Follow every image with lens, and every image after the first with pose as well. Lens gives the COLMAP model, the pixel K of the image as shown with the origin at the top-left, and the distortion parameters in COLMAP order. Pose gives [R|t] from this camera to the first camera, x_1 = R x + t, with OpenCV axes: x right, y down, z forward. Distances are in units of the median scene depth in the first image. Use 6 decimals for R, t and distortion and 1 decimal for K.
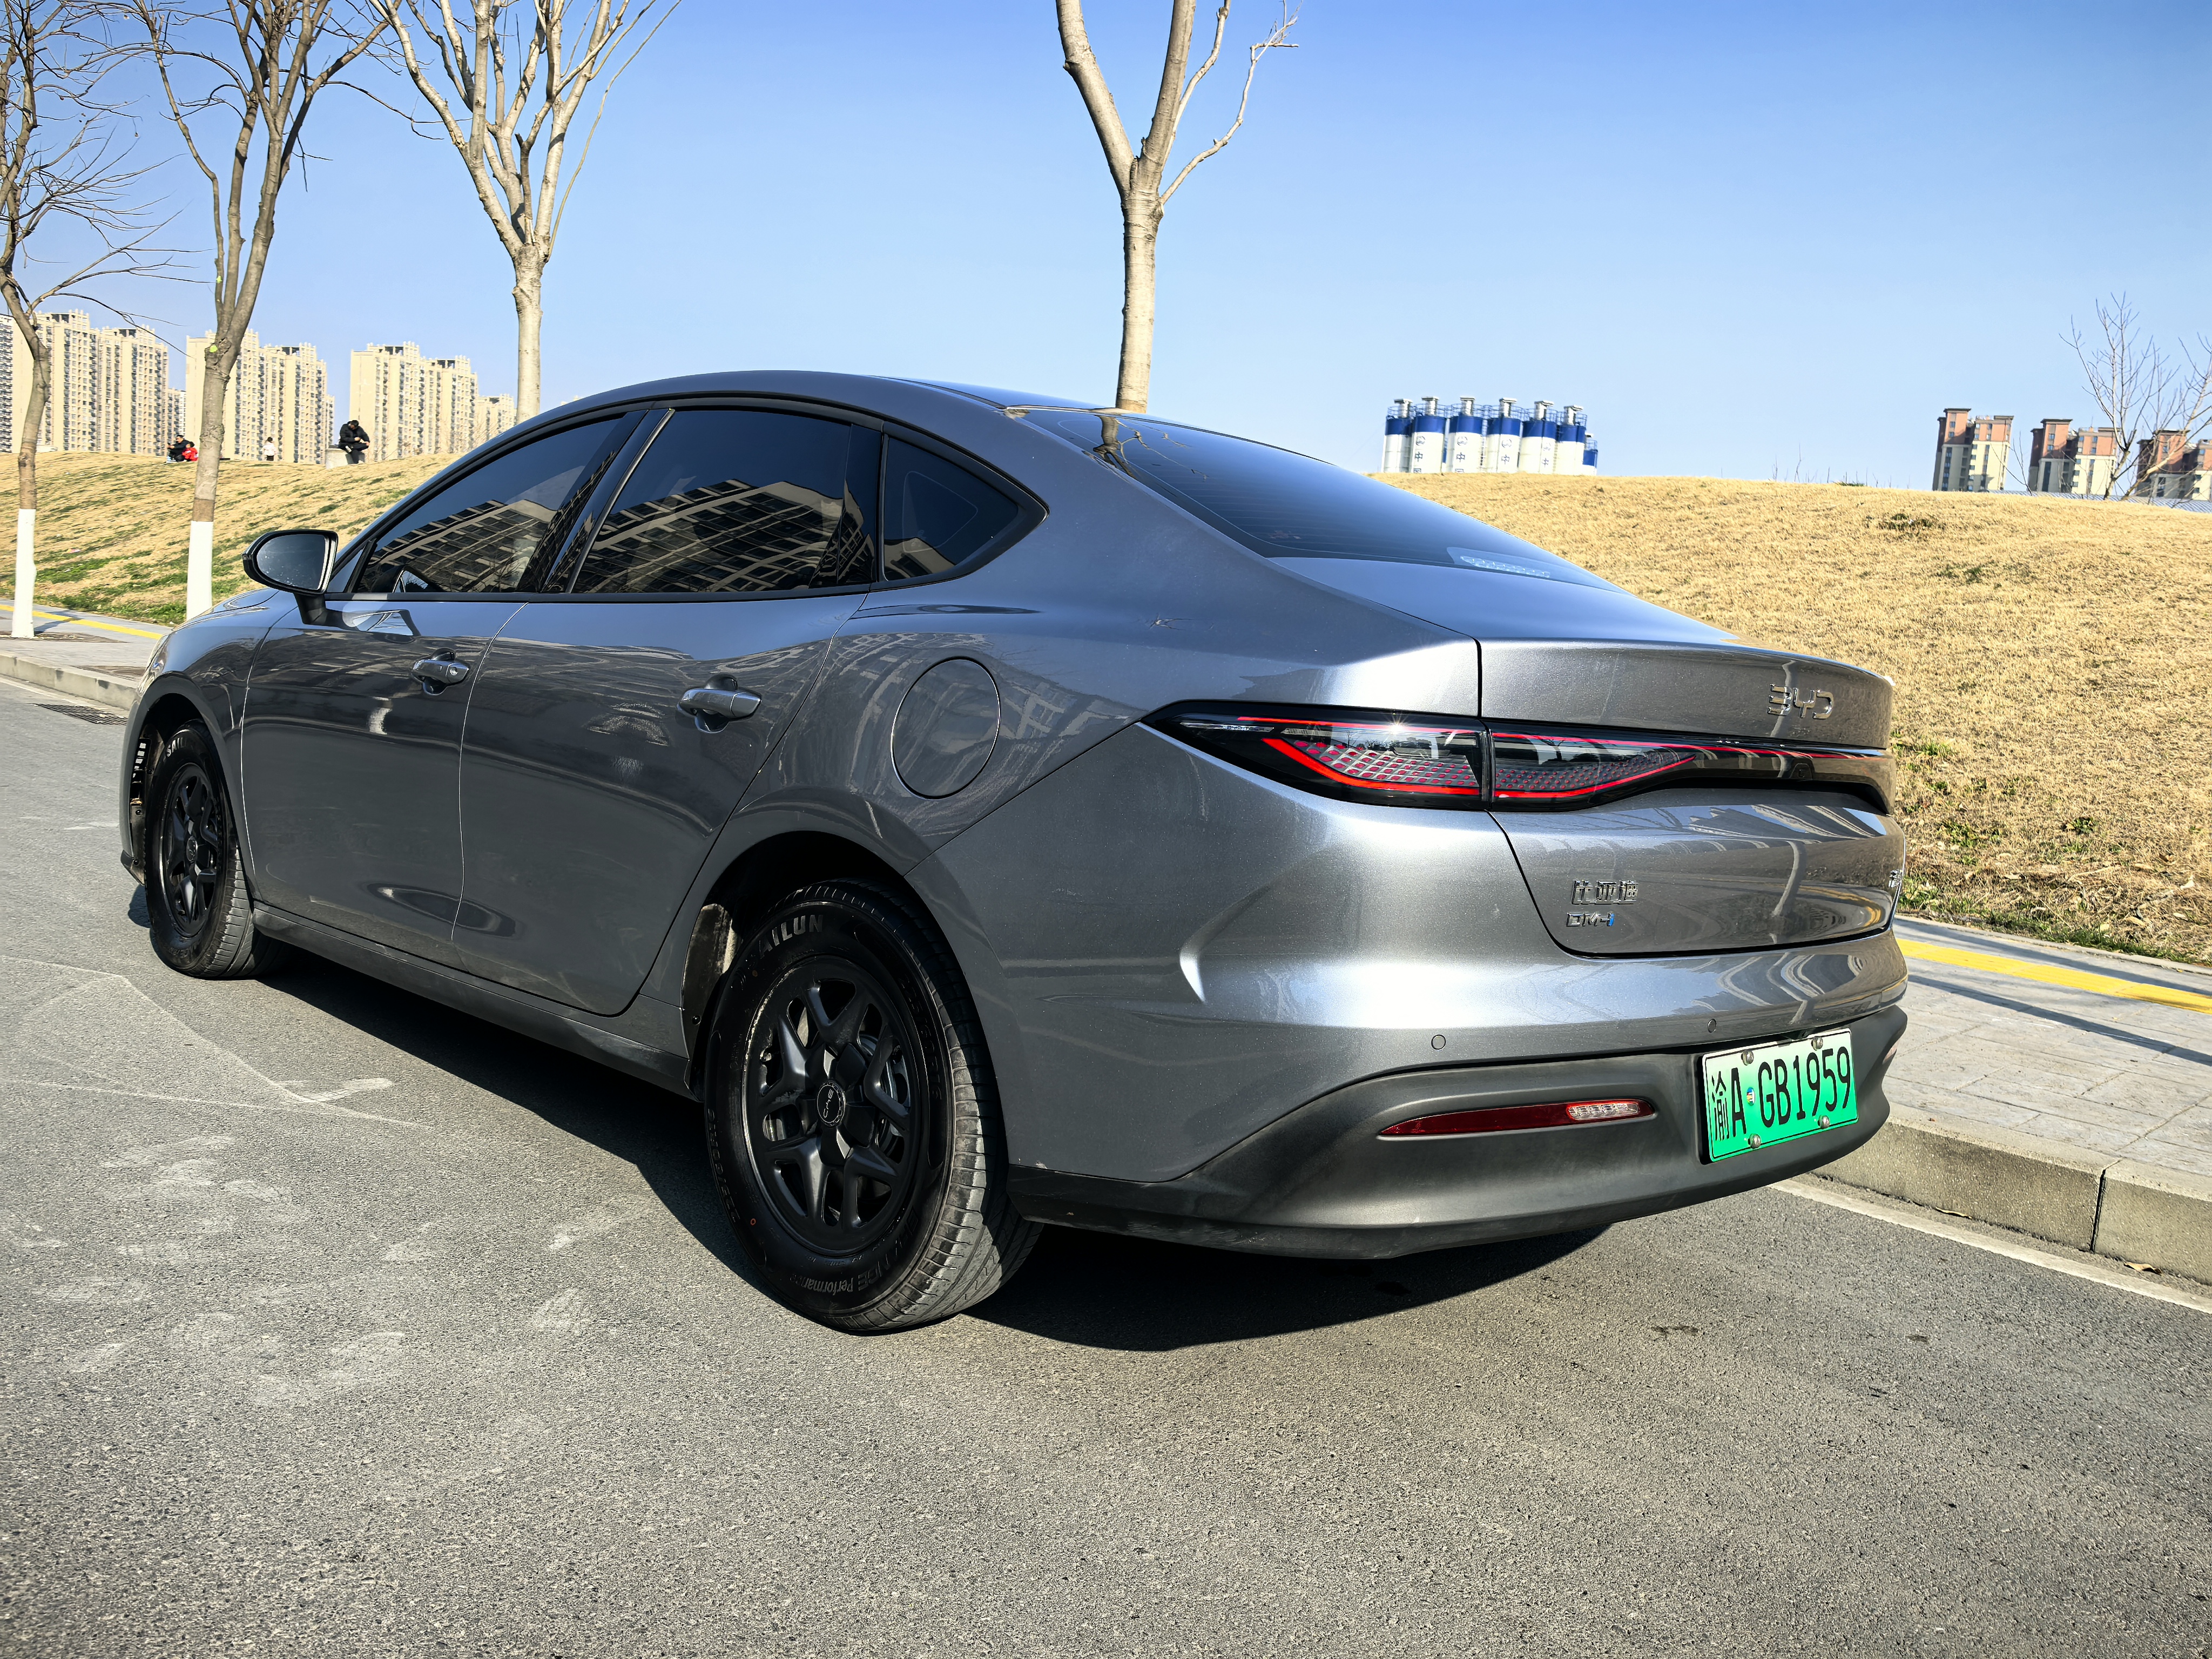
lens RADIAL K [[1815.0, 0, 1106.0], [0, 1815.0, 829.5], [0, 0, 1]] dist [0.070316, -0.101428]
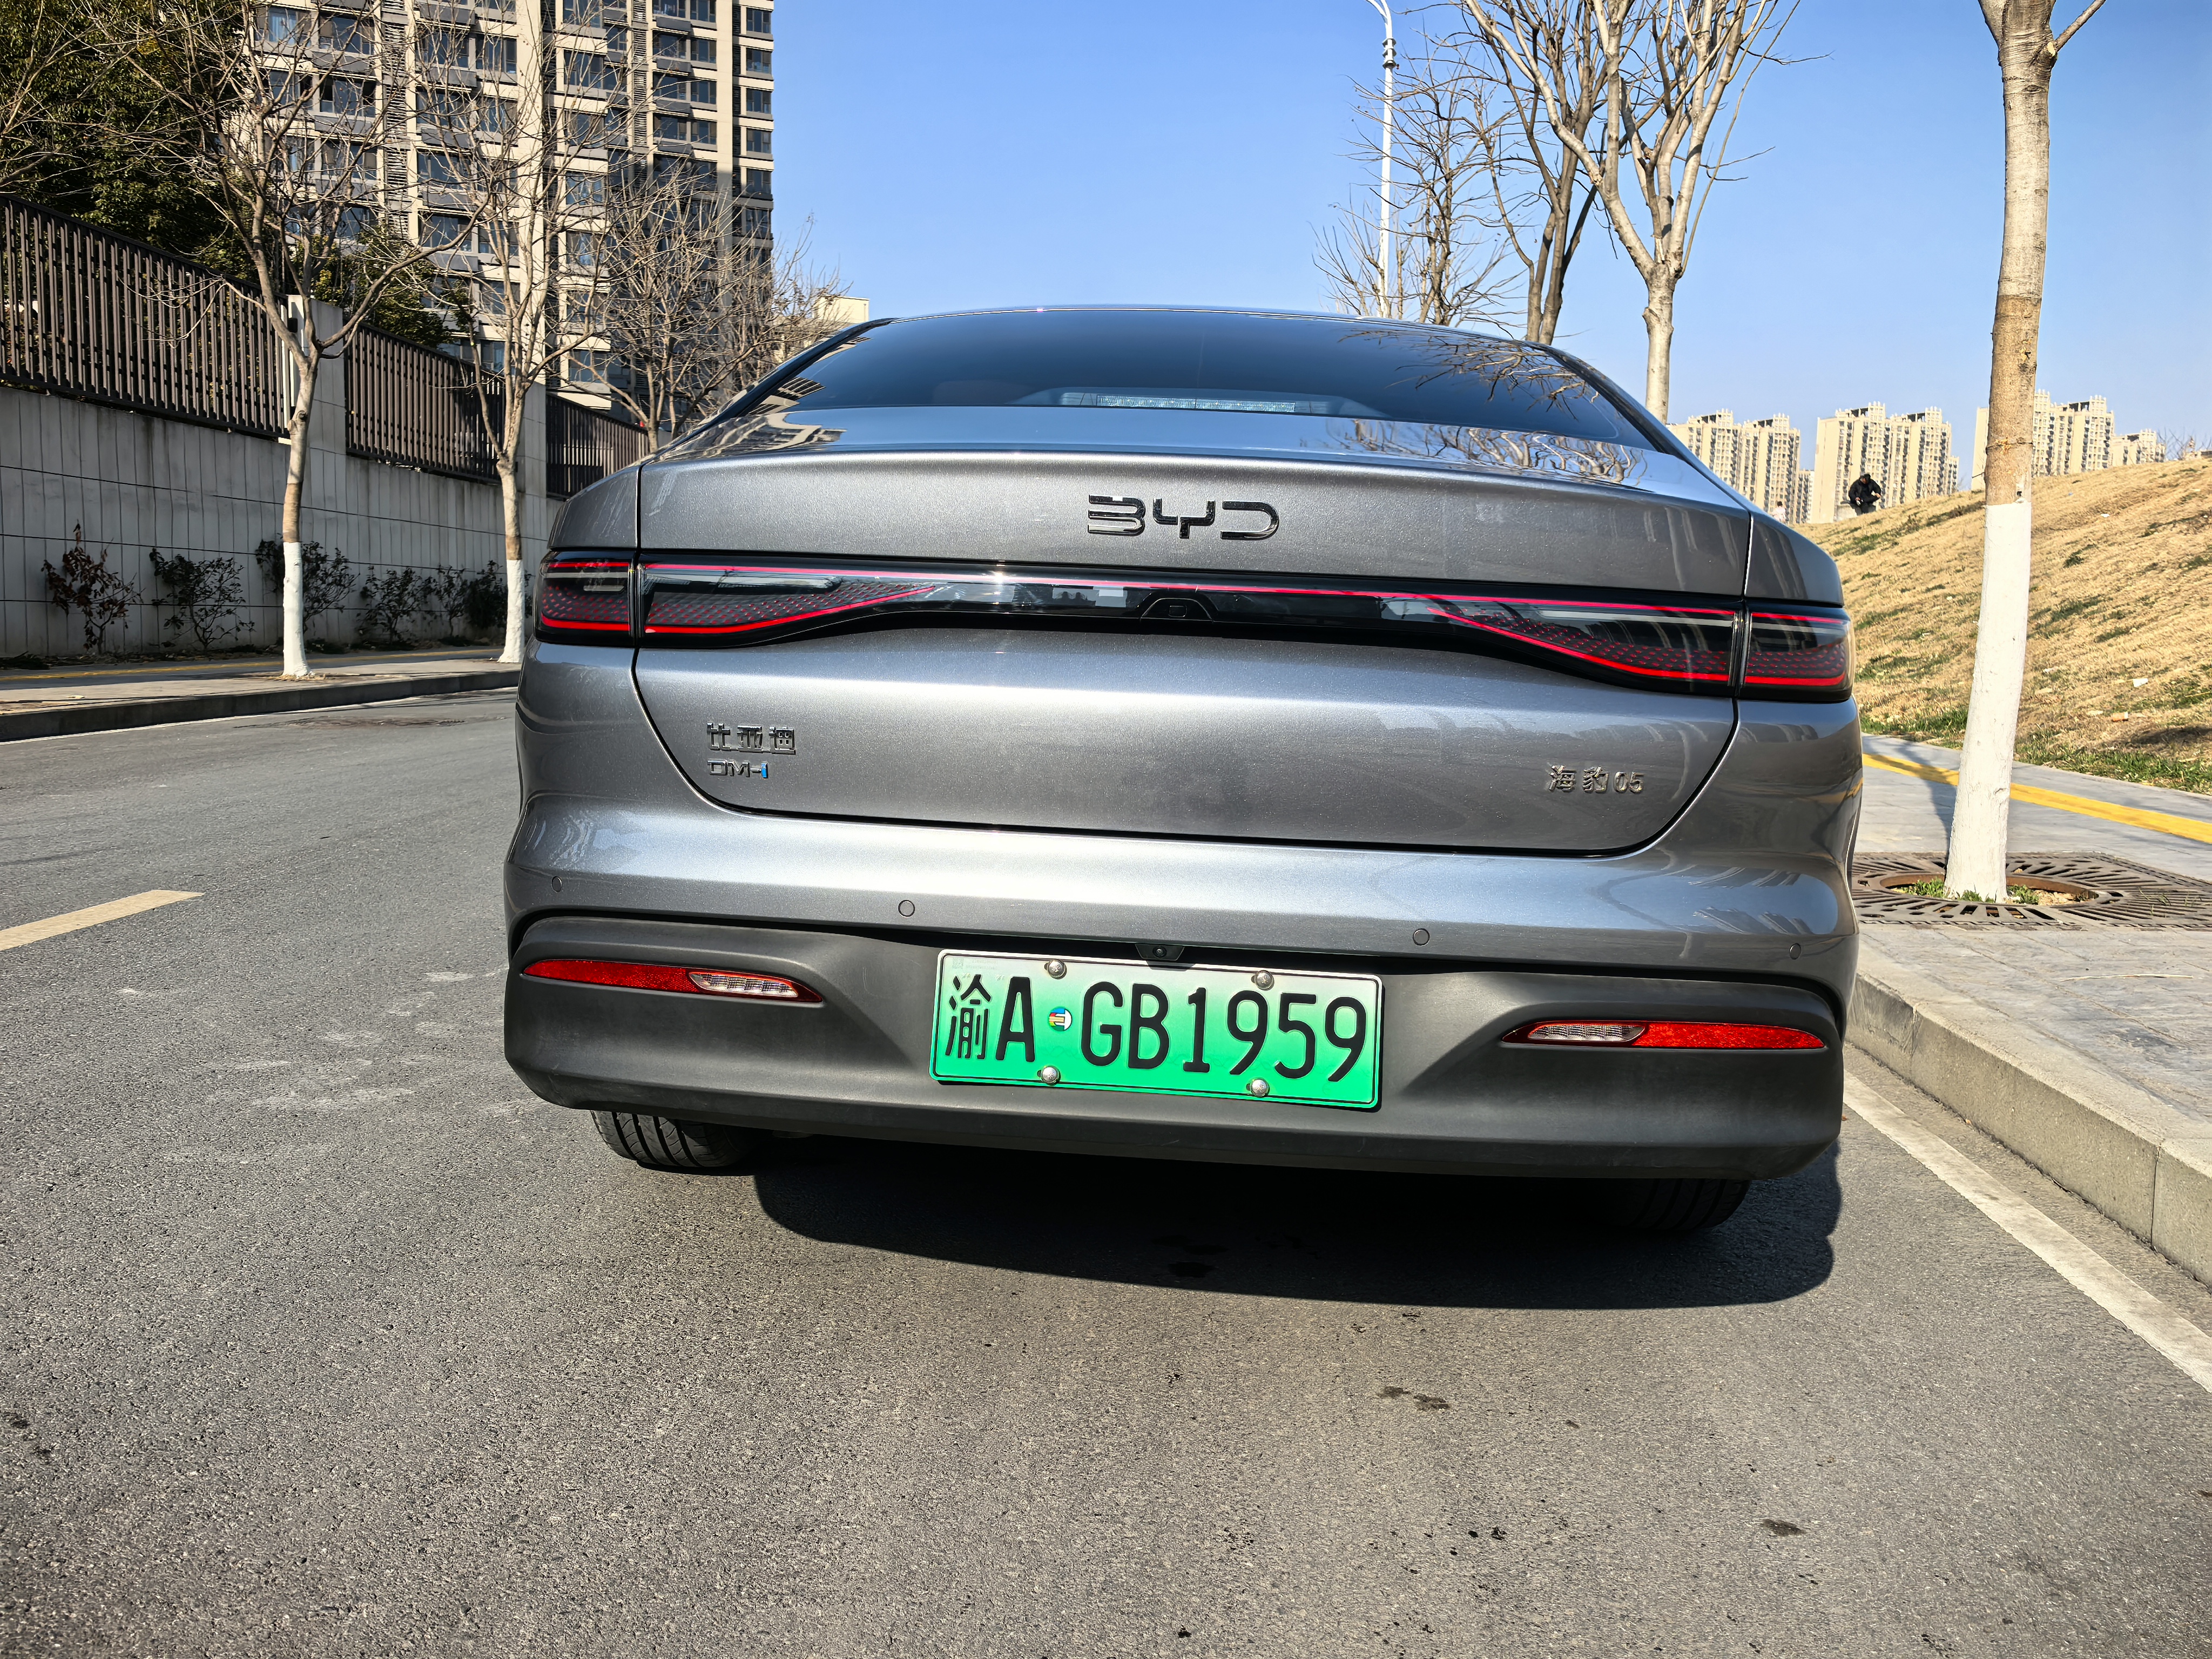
lens RADIAL K [[1801.9, 0, 1106.0], [0, 1801.9, 829.5], [0, 0, 1]] dist [0.084372, -0.130310]
pose [[0.657363, 0.026025, -0.753125, 0.362790], [-0.053336, 0.998504, -0.012050, 0.027747], [0.751684, 0.048090, 0.657768, 0.191483]]
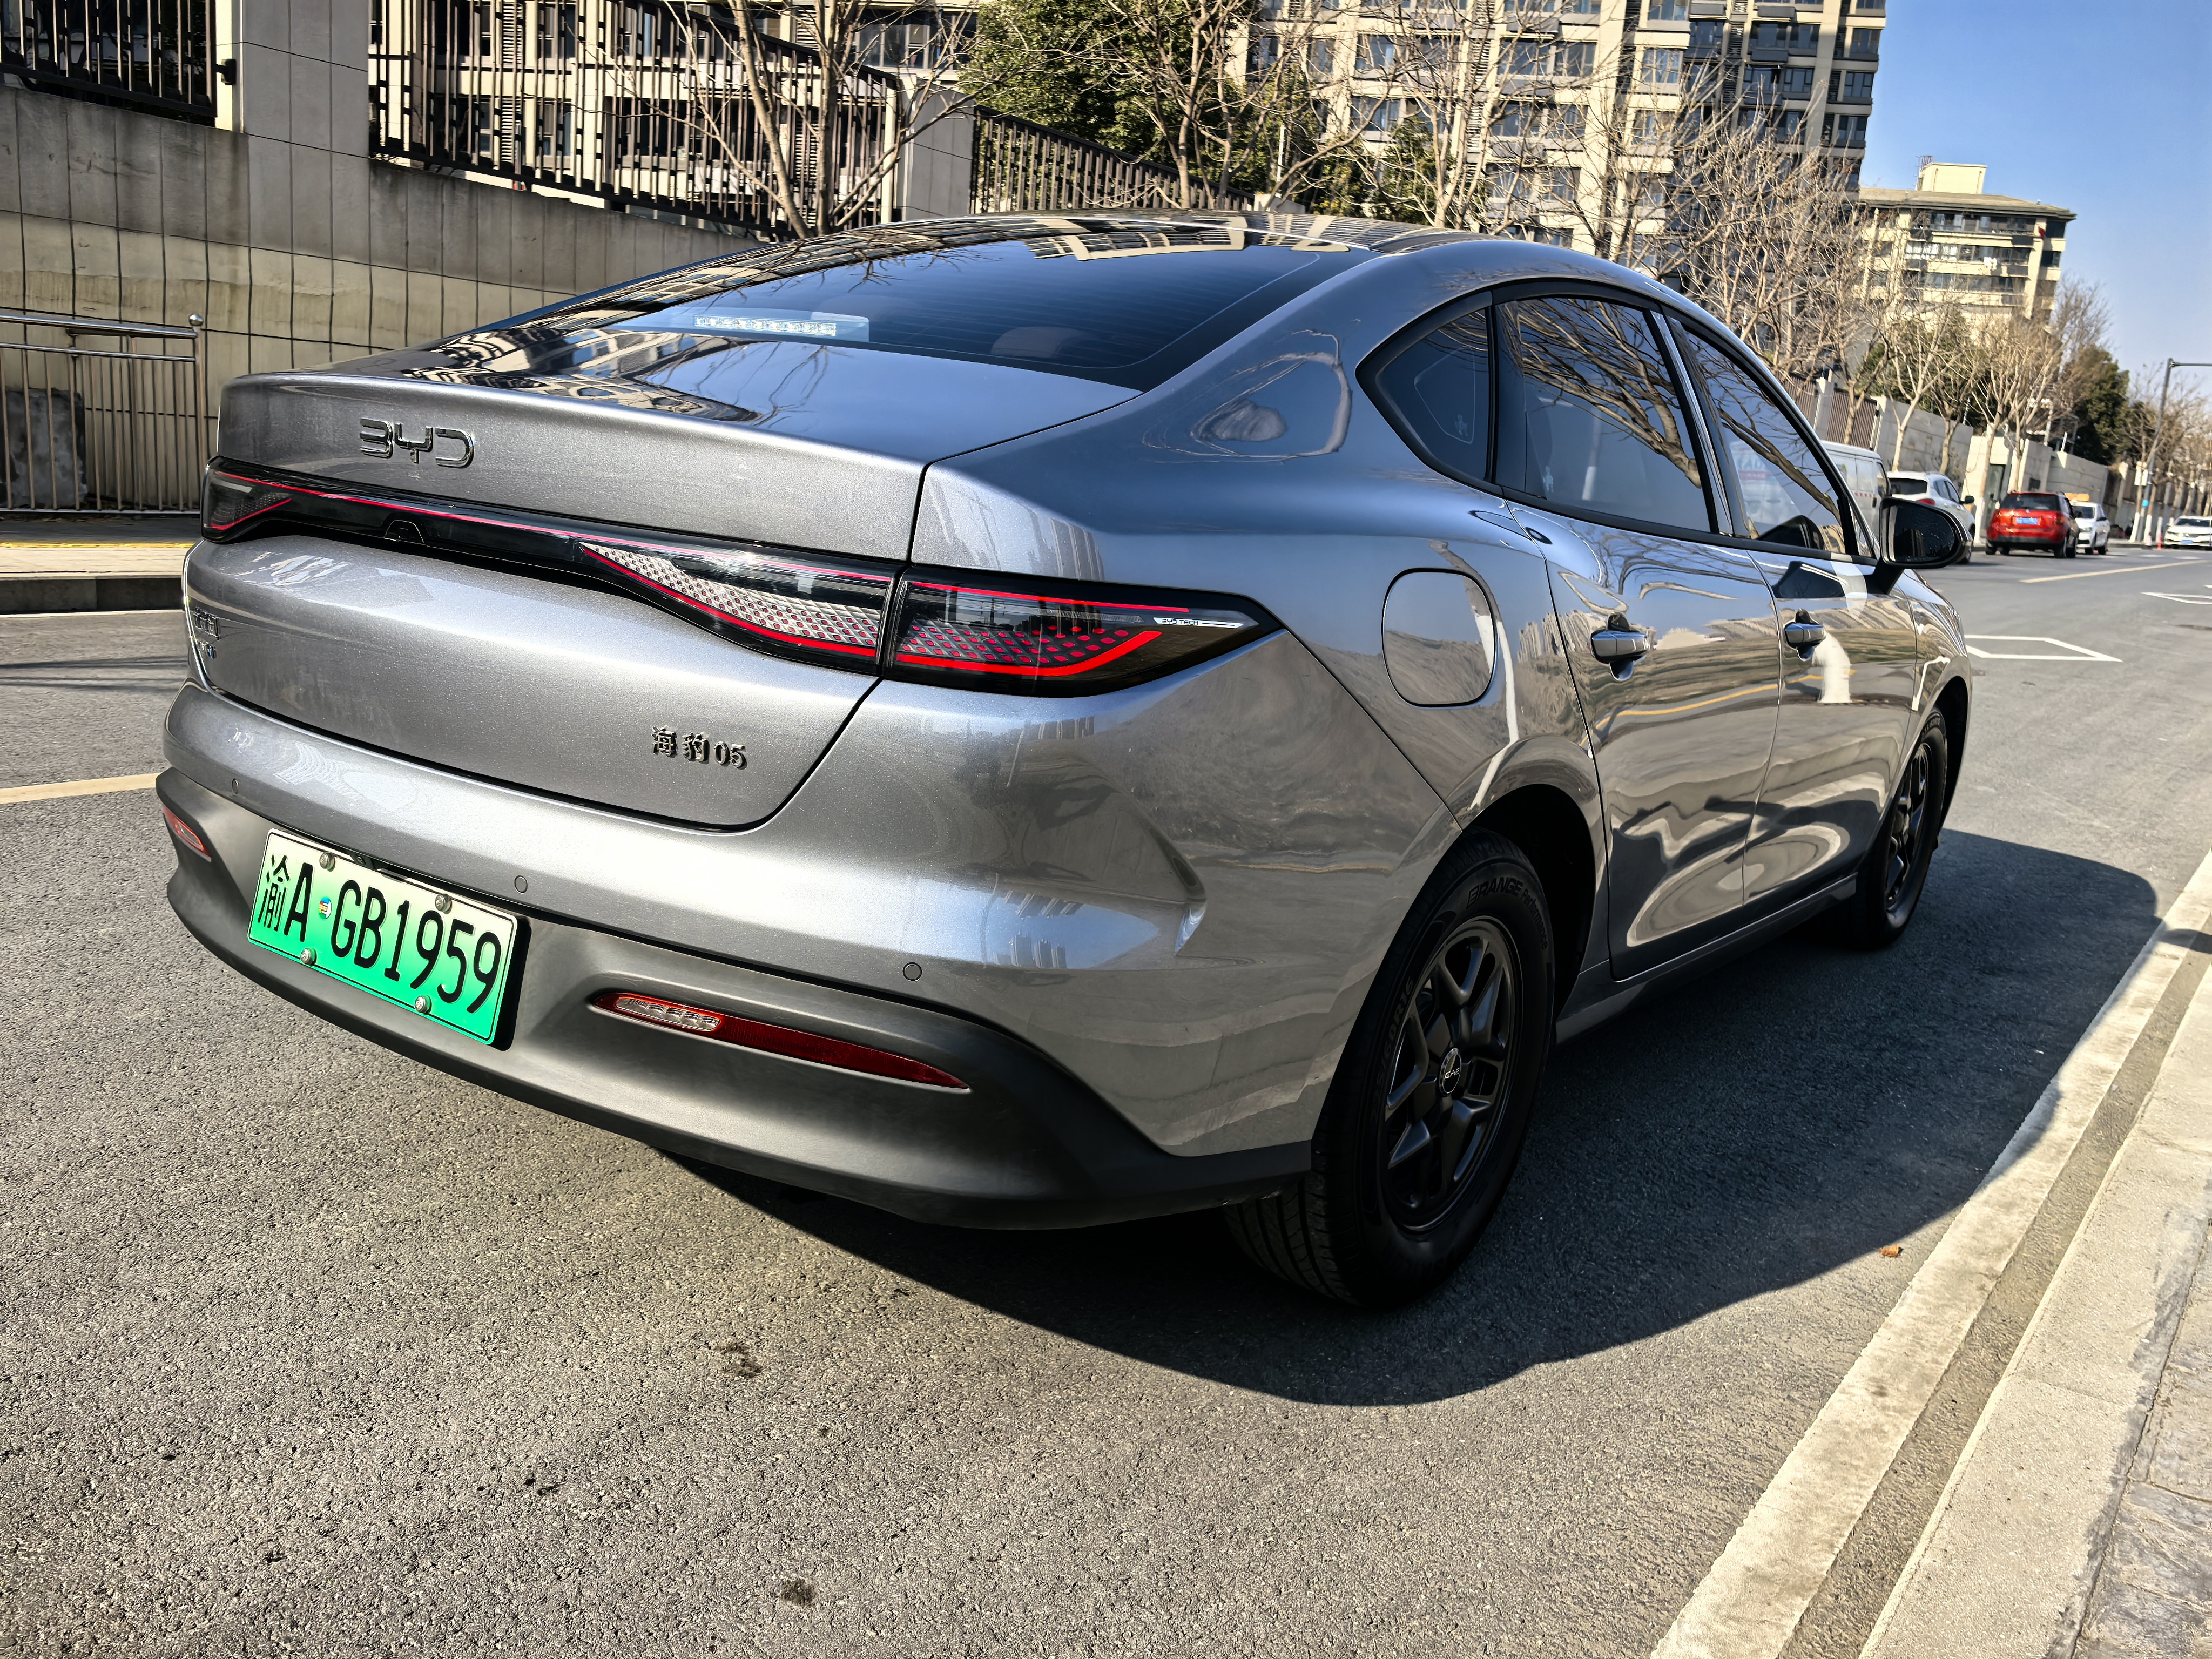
lens RADIAL K [[1801.3, 0, 1106.0], [0, 1801.3, 829.5], [0, 0, 1]] dist [0.083842, -0.162291]
pose [[0.146509, 0.135159, -0.979932, 0.470140], [-0.165094, 0.980069, 0.110495, -0.016501], [0.975335, 0.145593, 0.165903, 0.462472]]
